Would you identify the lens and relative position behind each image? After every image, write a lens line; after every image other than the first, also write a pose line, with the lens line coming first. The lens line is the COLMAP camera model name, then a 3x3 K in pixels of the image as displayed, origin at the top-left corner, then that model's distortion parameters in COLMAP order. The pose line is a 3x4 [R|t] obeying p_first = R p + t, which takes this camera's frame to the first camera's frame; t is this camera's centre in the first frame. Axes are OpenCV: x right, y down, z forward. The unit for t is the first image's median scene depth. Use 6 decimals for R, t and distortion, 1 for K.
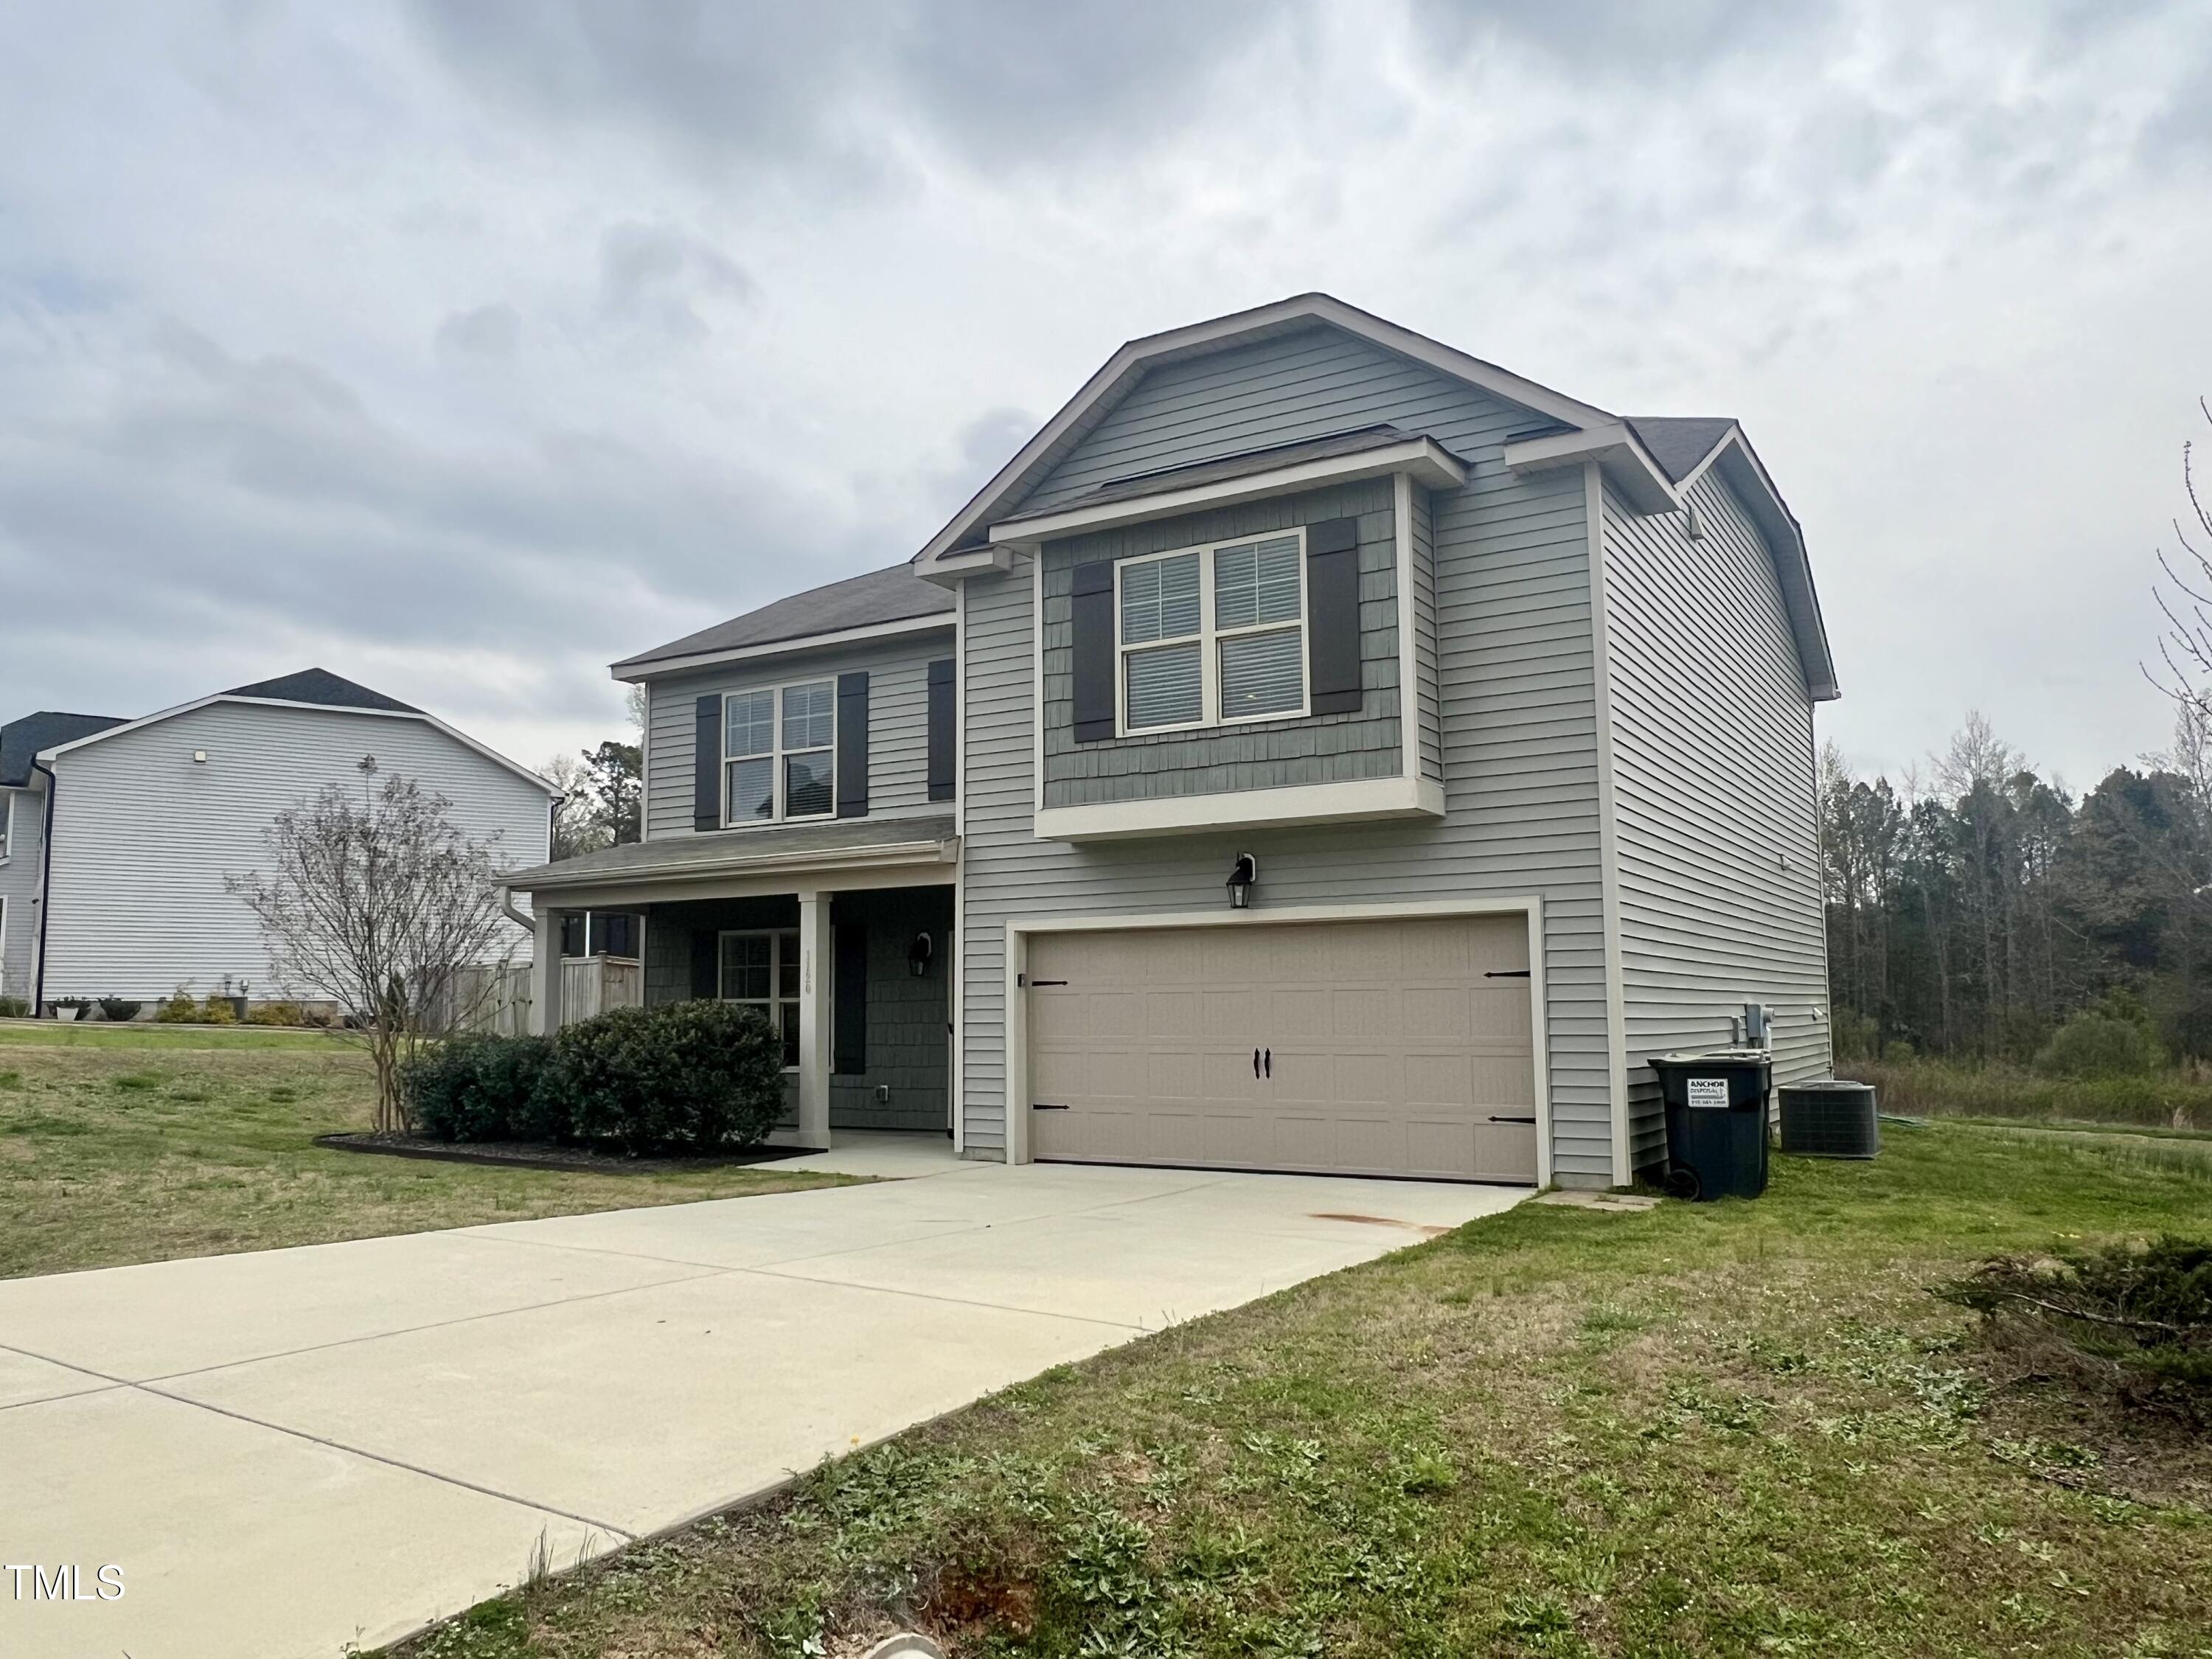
lens RADIAL K [[1605.2, 0, 1106.0], [0, 1605.2, 829.5], [0, 0, 1]] dist [0.003681, 0.001100]
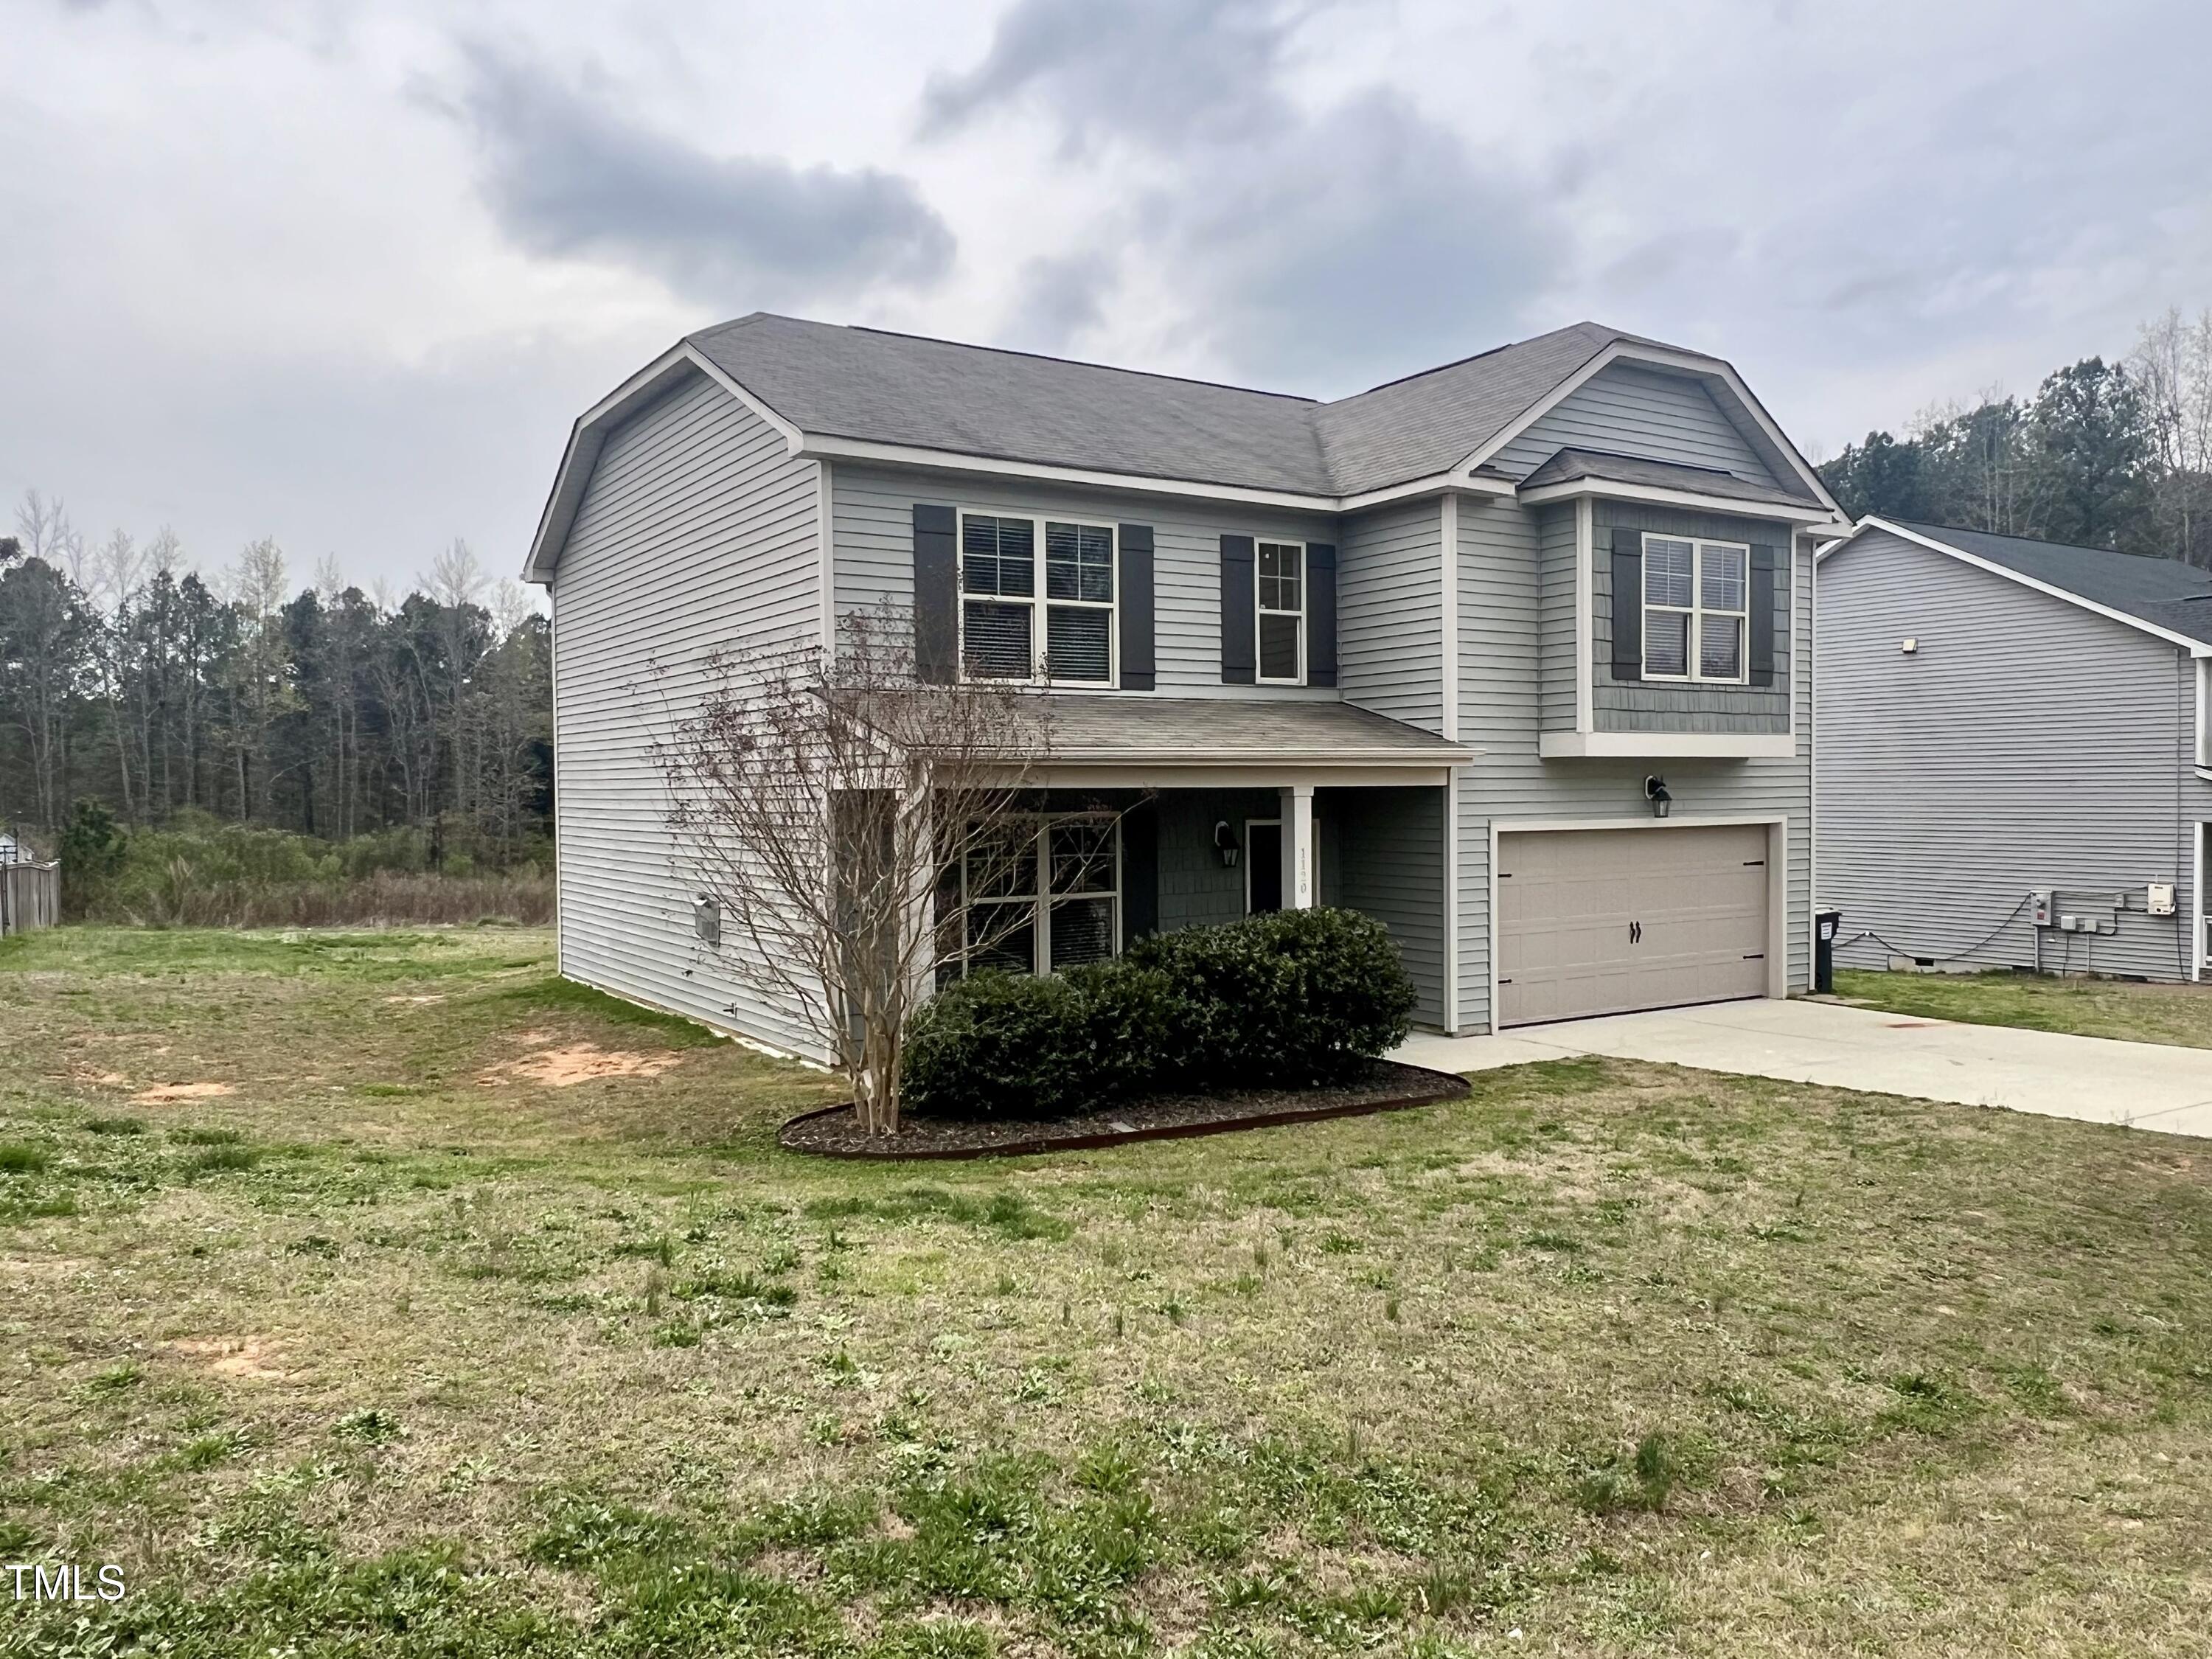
lens RADIAL K [[1605.2, 0, 1106.0], [0, 1605.2, 829.5], [0, 0, 1]] dist [0.003681, 0.001100]
pose [[0.437080, -0.017407, 0.899254, -1.266015], [-0.098898, 0.992820, 0.067287, 0.014308], [-0.893969, -0.118345, 0.432220, 0.809572]]
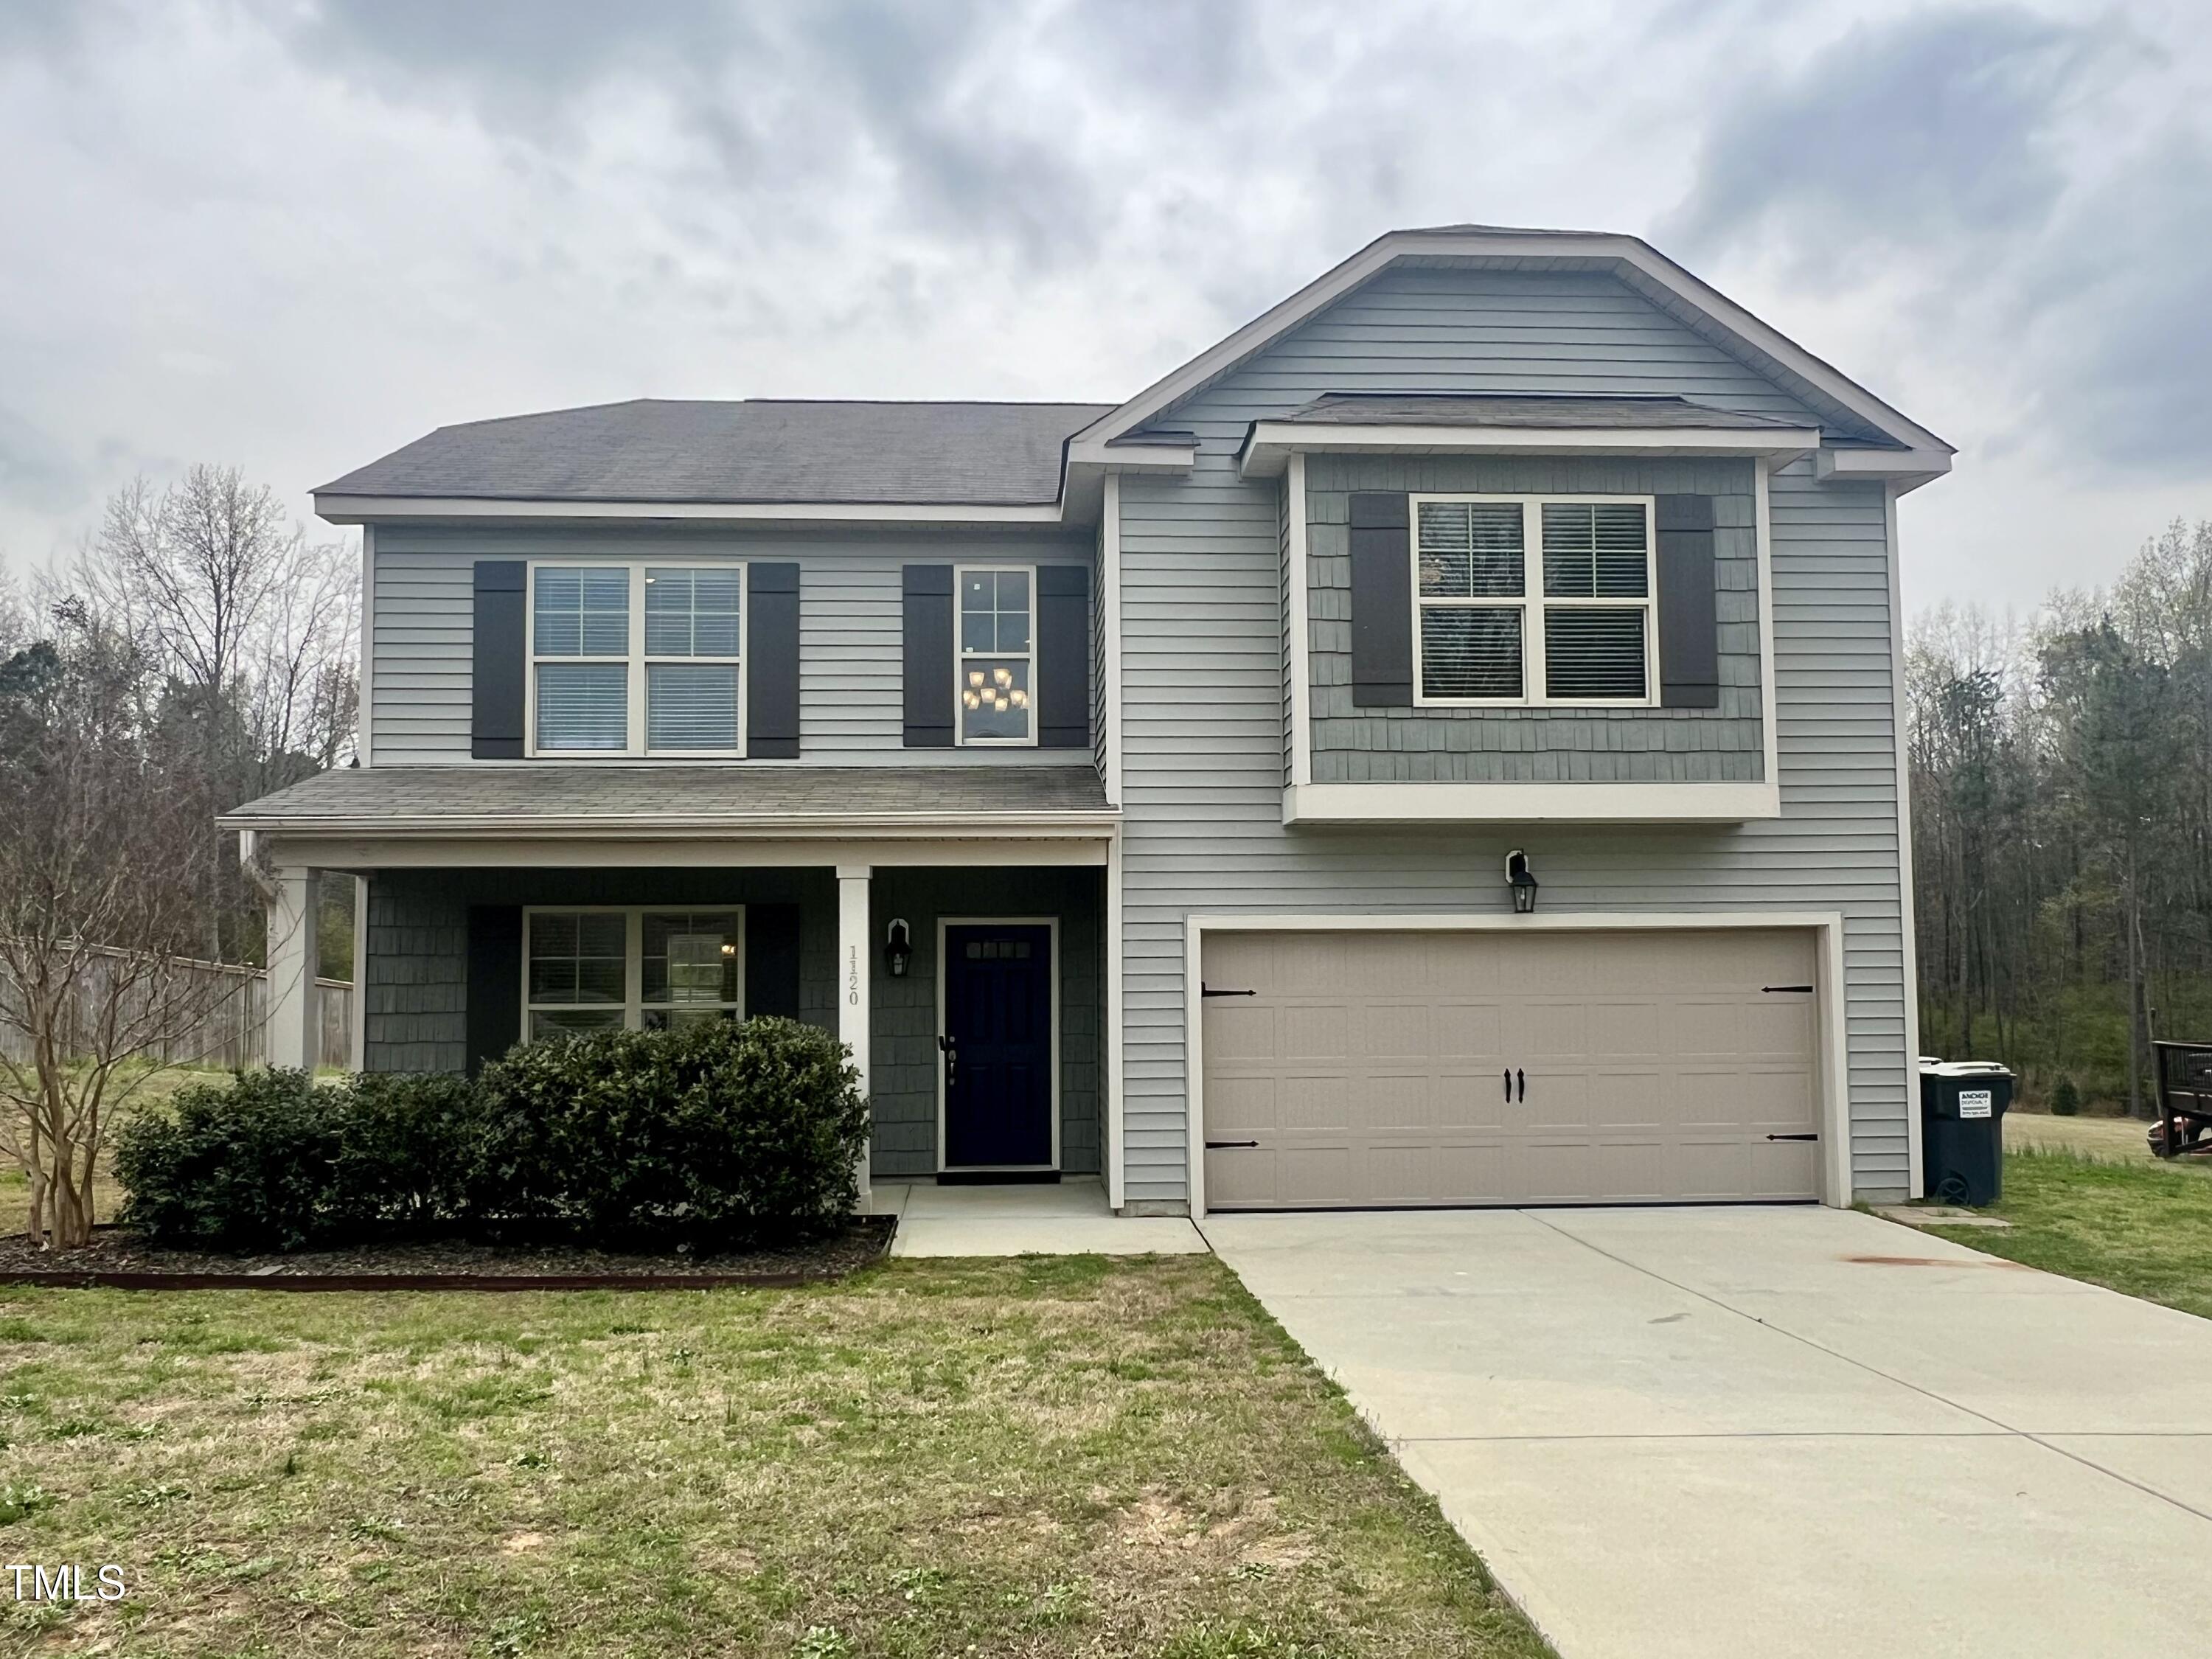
lens RADIAL K [[1662.3, 0, 1100.5], [0, 1662.3, 837.1], [0, 0, 1]] dist [0.002463, 0.001615]
pose [[0.819349, 0.044396, 0.571574, -0.613175], [-0.065861, 0.997685, 0.016918, 0.007138], [-0.569500, -0.051506, 0.820376, 0.371728]]
